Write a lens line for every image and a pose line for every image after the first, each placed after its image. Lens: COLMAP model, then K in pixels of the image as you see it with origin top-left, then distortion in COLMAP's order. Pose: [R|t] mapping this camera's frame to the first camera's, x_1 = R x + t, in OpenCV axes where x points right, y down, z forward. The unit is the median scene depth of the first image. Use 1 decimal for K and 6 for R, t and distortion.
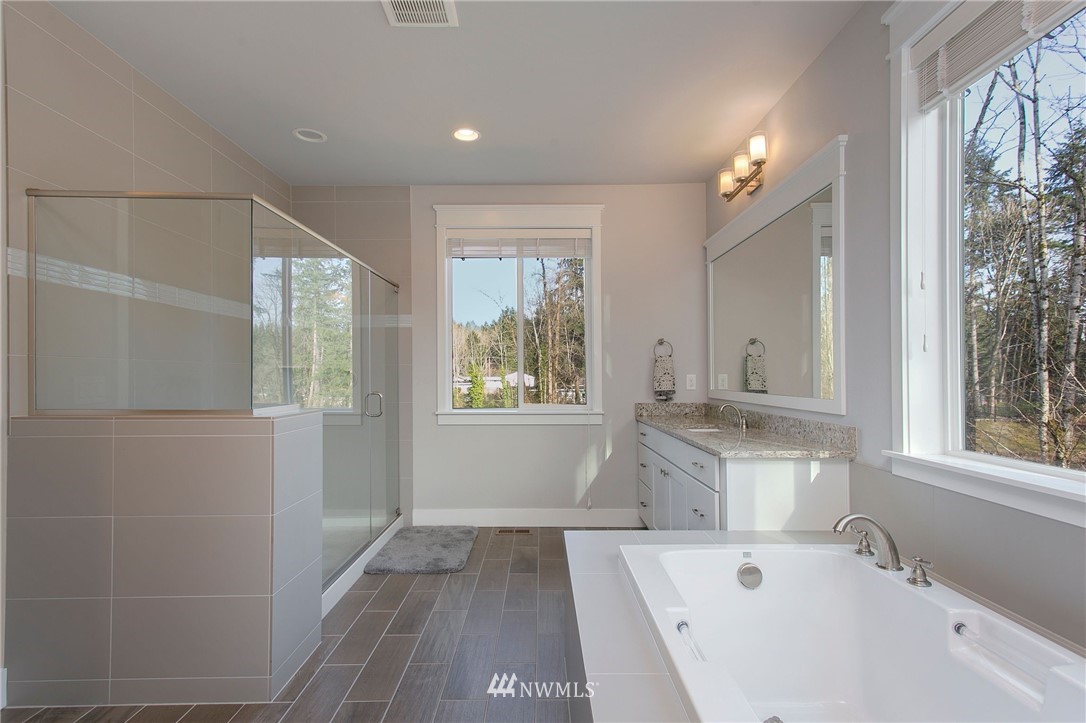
lens RADIAL K [[526.5, 0, 539.1], [0, 526.5, 364.9], [0, 0, 1]] dist [0.002310, 0.020997]
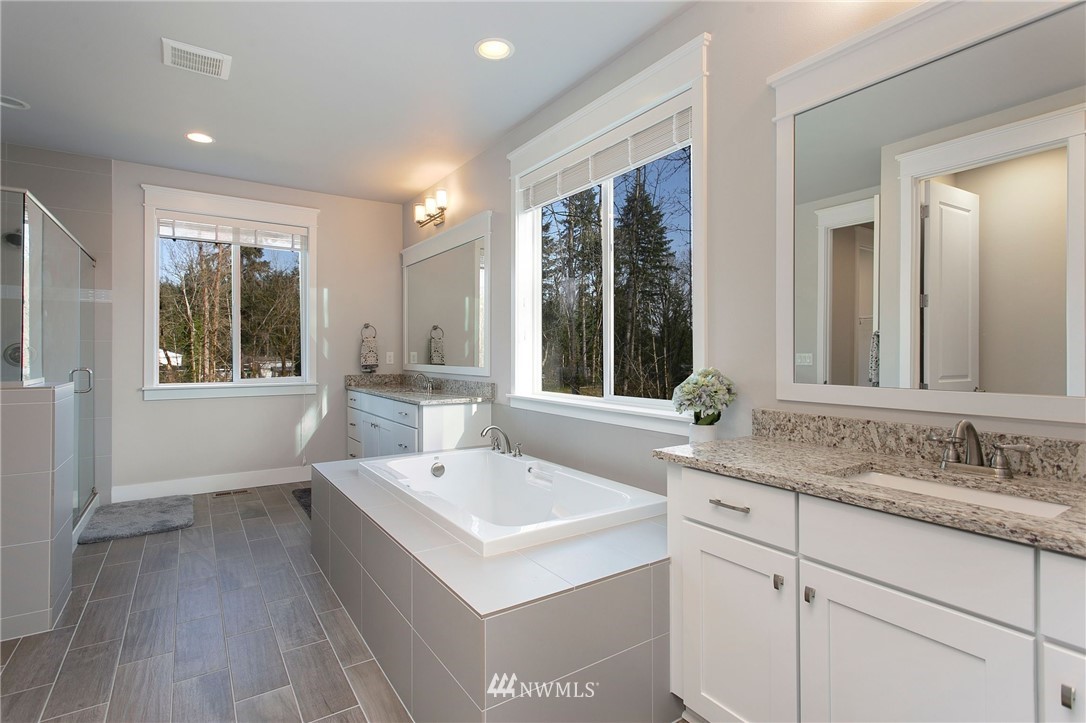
lens RADIAL K [[522.1, 0, 533.1], [0, 522.1, 357.2], [0, 0, 1]] dist [0.000396, 0.000222]
pose [[0.832968, -0.000814, 0.553321, -0.129382], [-0.014188, 0.999639, 0.022829, -0.003510], [-0.553139, -0.026866, 0.832655, -0.262623]]
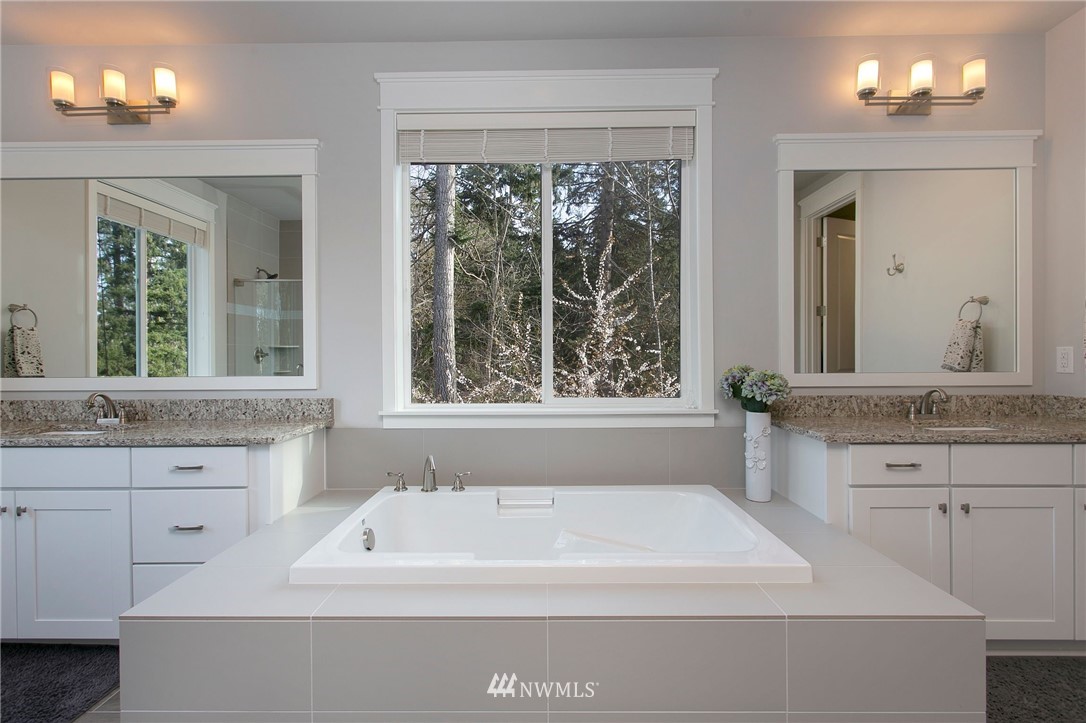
lens RADIAL K [[522.1, 0, 533.1], [0, 522.1, 357.2], [0, 0, 1]] dist [0.000396, 0.000222]
pose [[0.008954, -0.006485, 0.999939, -0.295884], [-0.013172, 0.999891, 0.006603, 0.007718], [-0.999873, -0.013231, 0.008868, 0.293112]]
